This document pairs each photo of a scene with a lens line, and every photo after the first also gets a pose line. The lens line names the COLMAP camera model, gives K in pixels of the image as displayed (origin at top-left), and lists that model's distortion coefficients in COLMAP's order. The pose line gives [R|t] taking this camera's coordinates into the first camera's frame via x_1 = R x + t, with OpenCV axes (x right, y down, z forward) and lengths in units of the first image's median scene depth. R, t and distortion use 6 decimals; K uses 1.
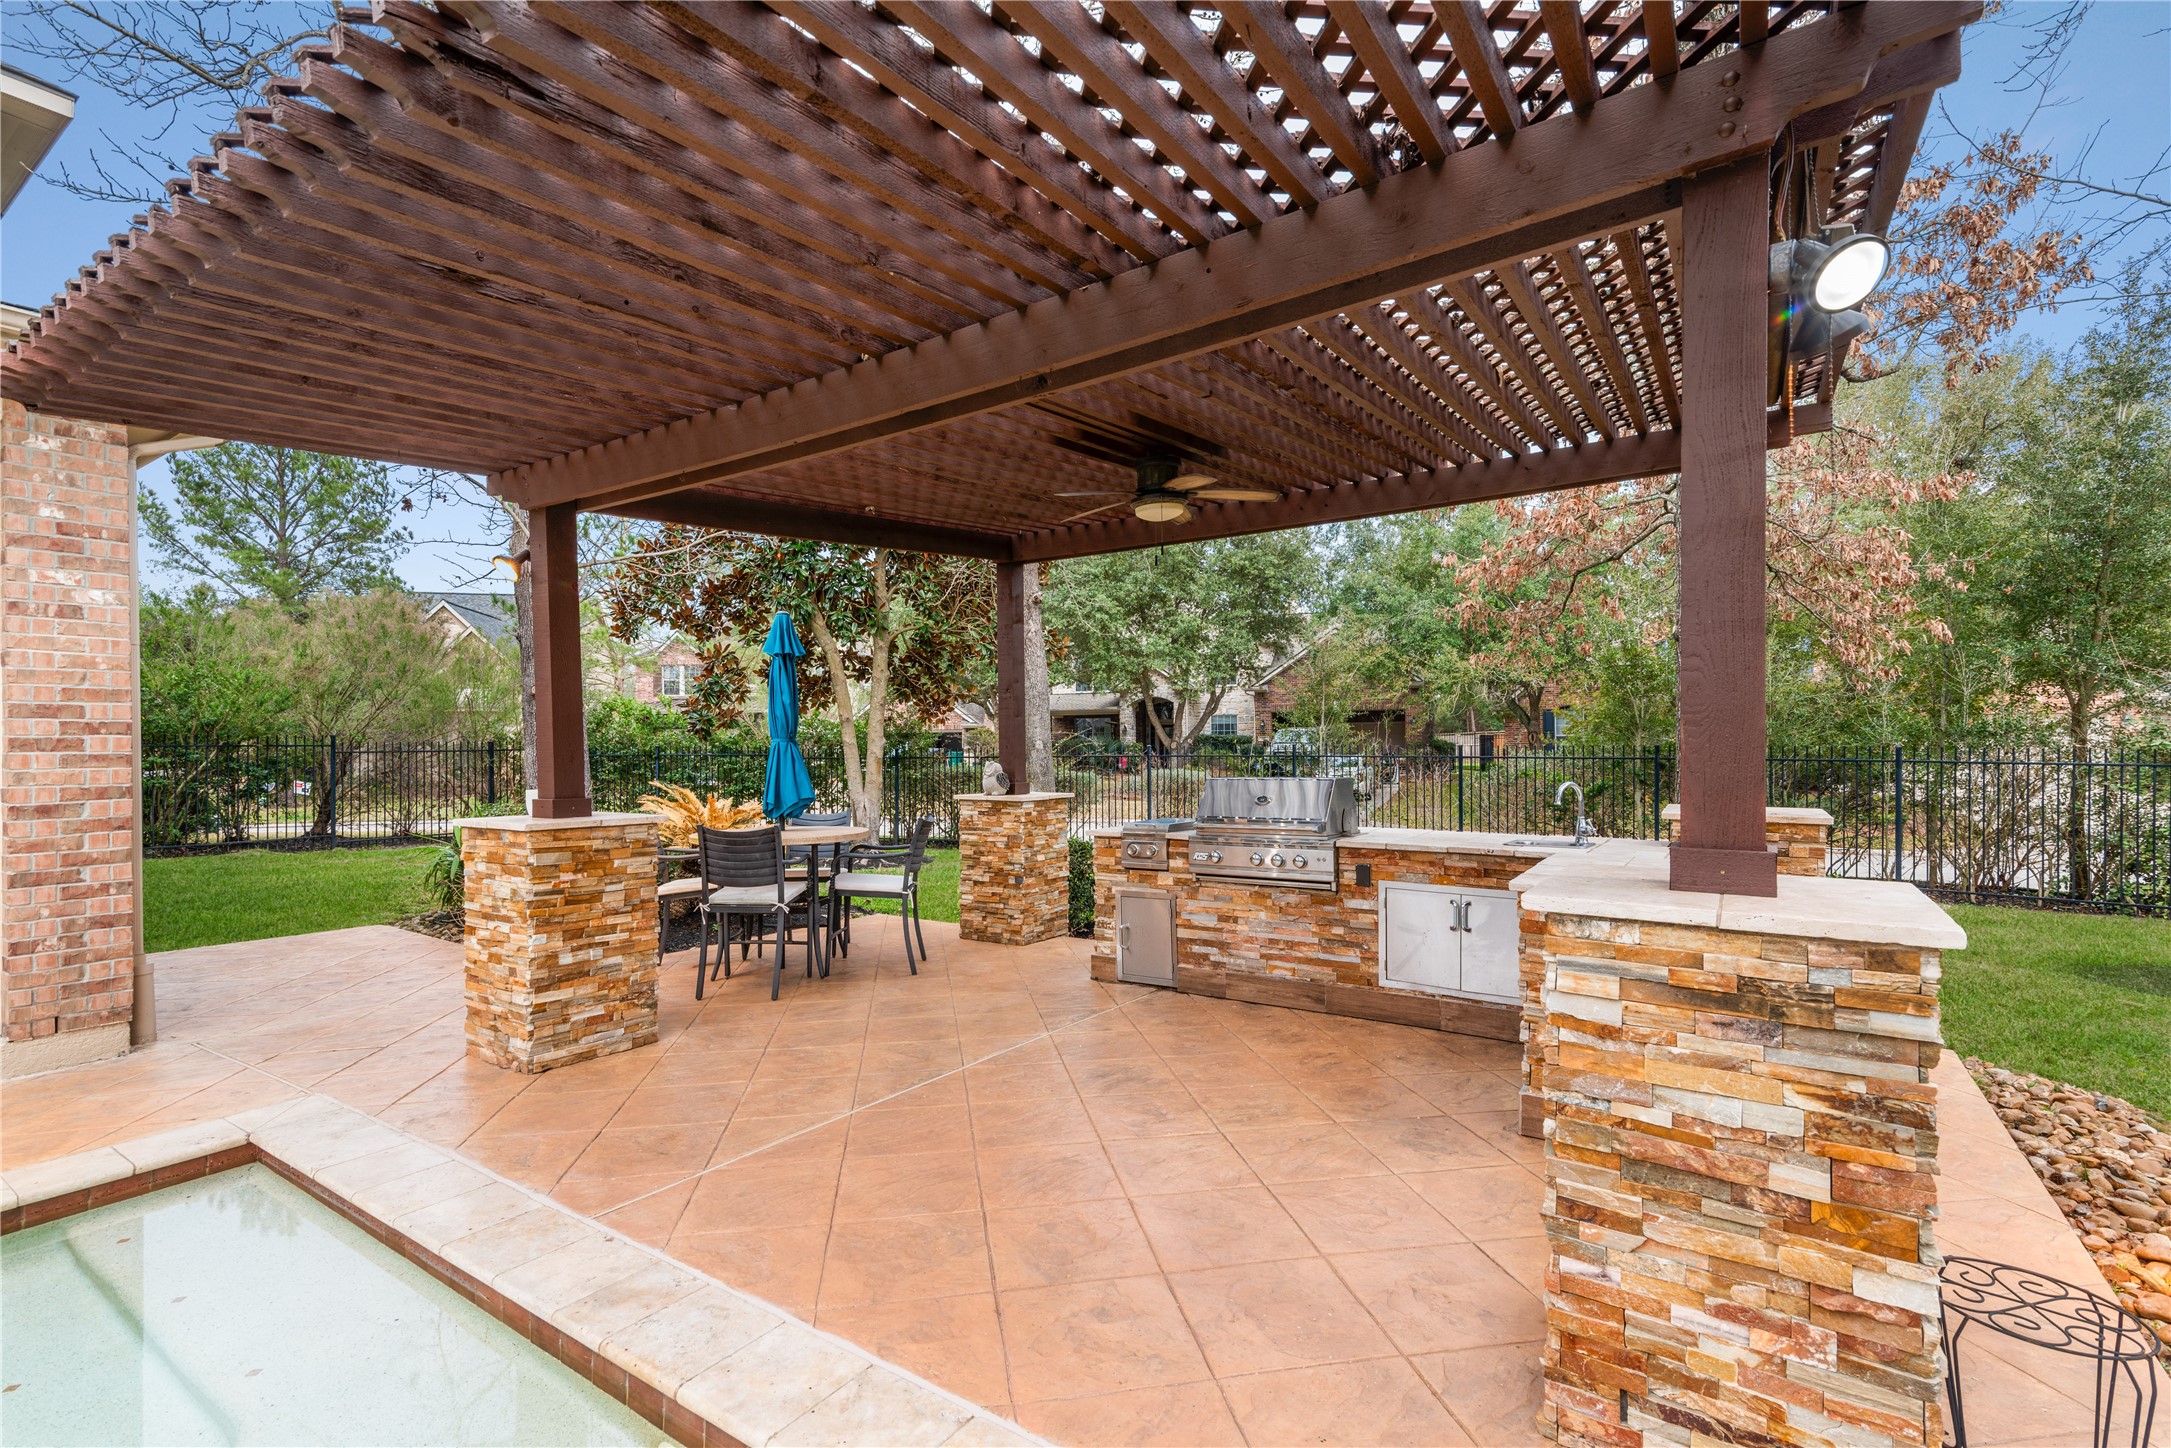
lens RADIAL K [[991.1, 0, 1086.5], [0, 991.1, 731.3], [0, 0, 1]] dist [0.012110, -0.000741]
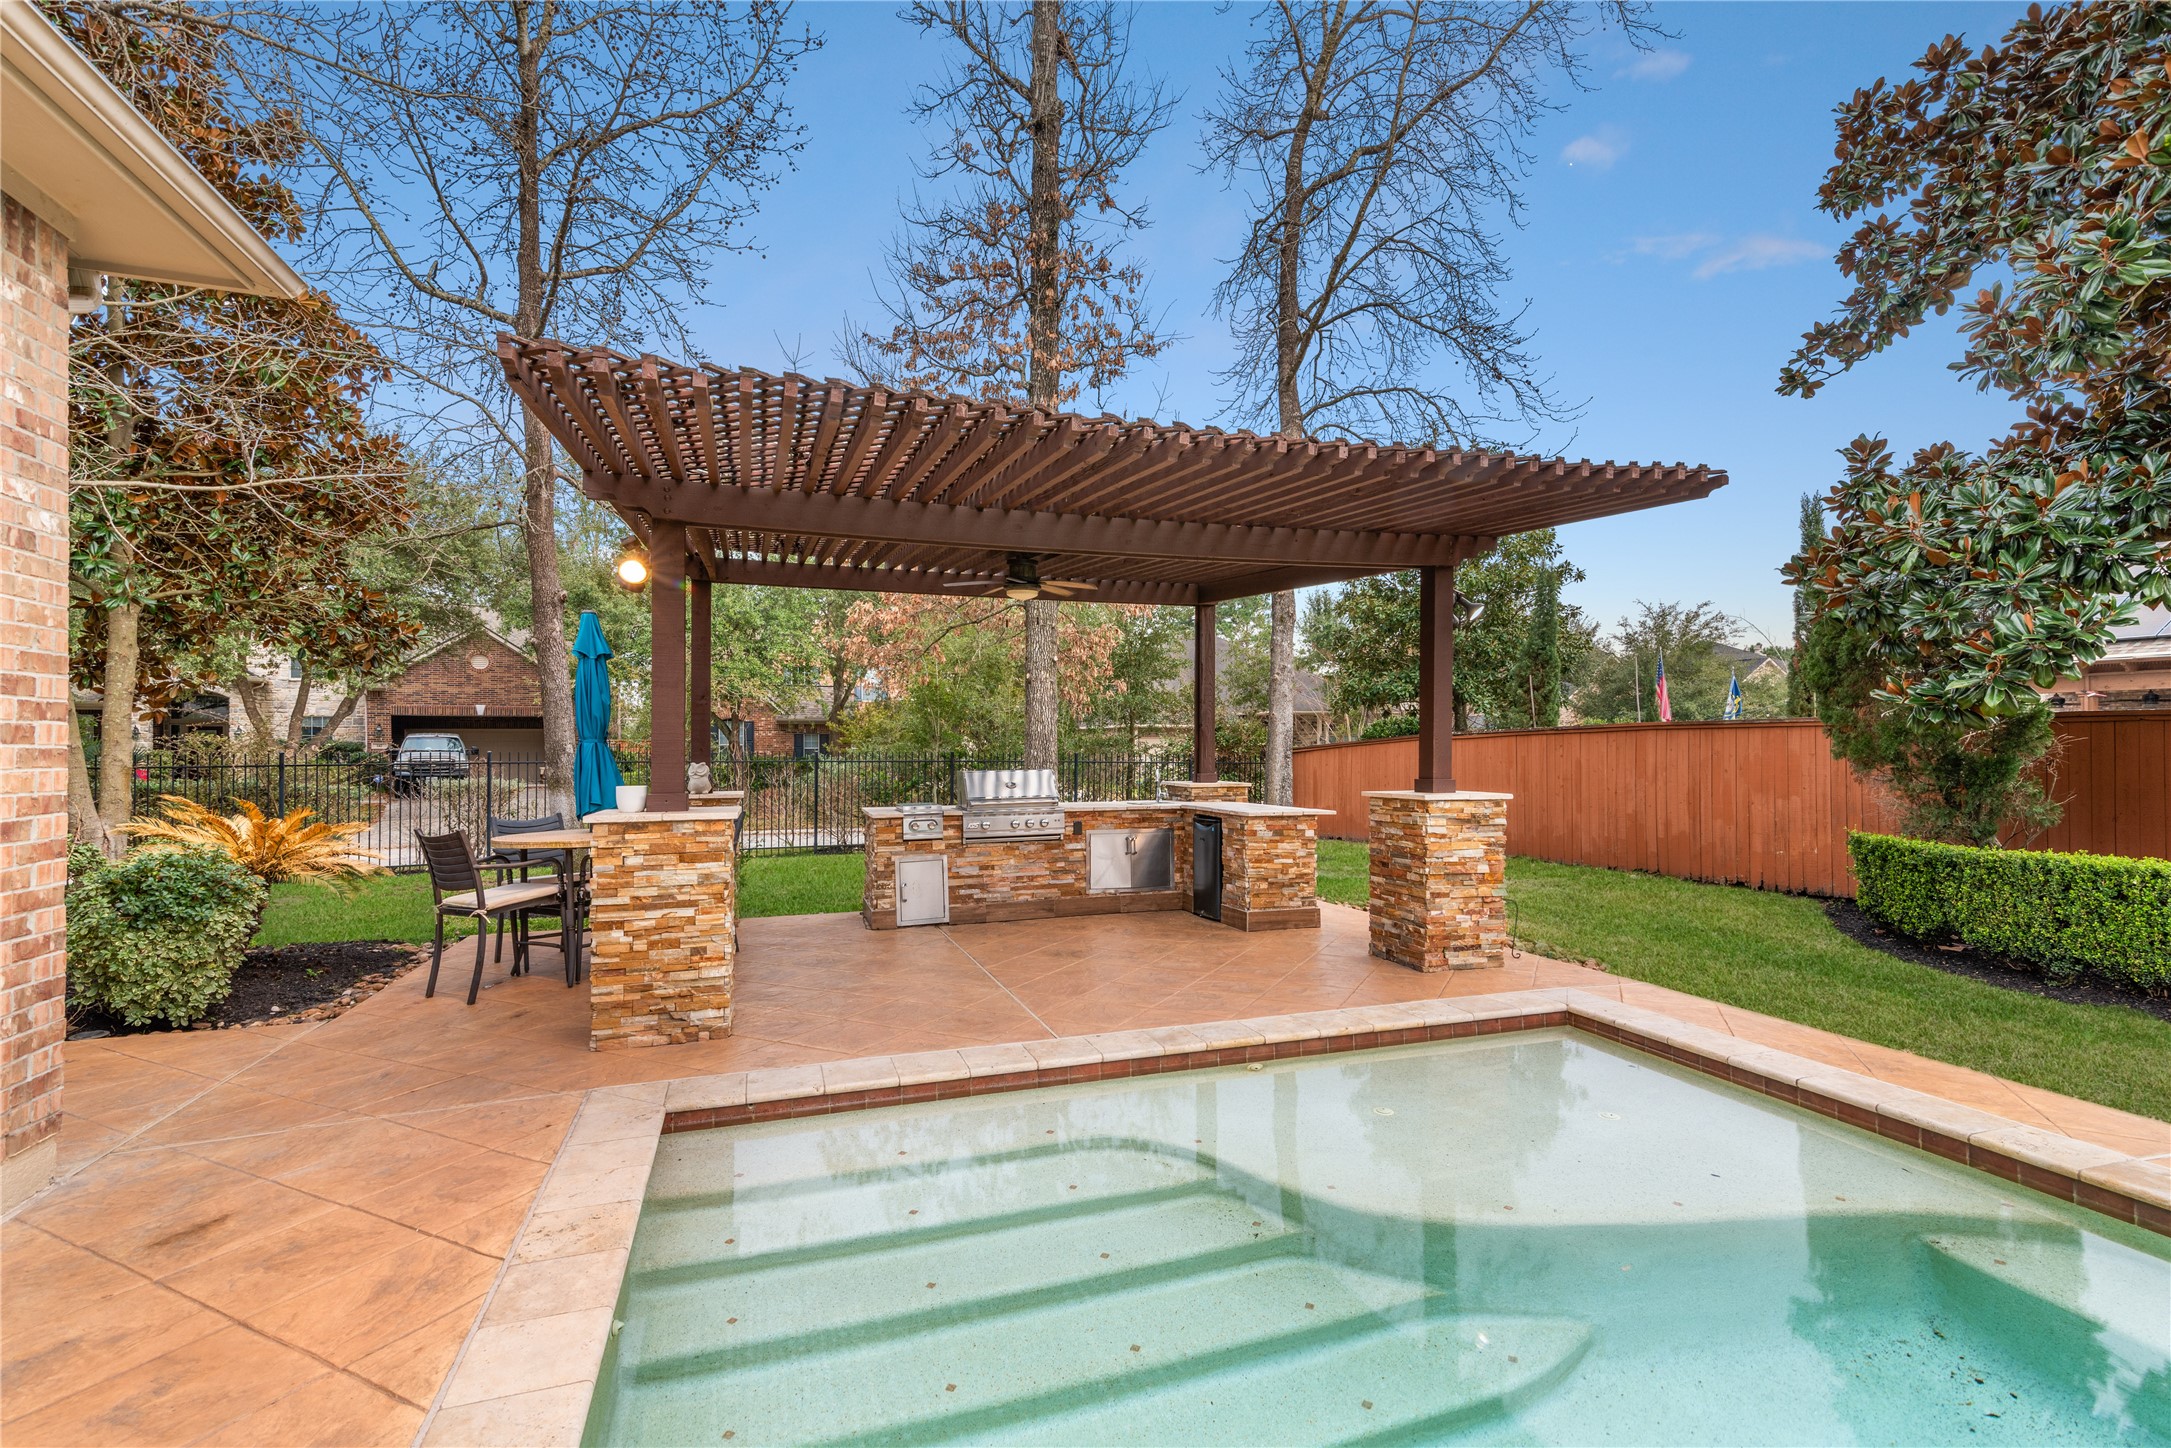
lens RADIAL K [[991.1, 0, 1105.6], [0, 991.1, 728.5], [0, 0, 1]] dist [0.012110, -0.000741]
pose [[0.589830, 0.023010, 0.807200, -1.029359], [-0.012030, 0.999733, -0.019708, 0.012836], [-0.807438, 0.001913, 0.589949, -0.000658]]
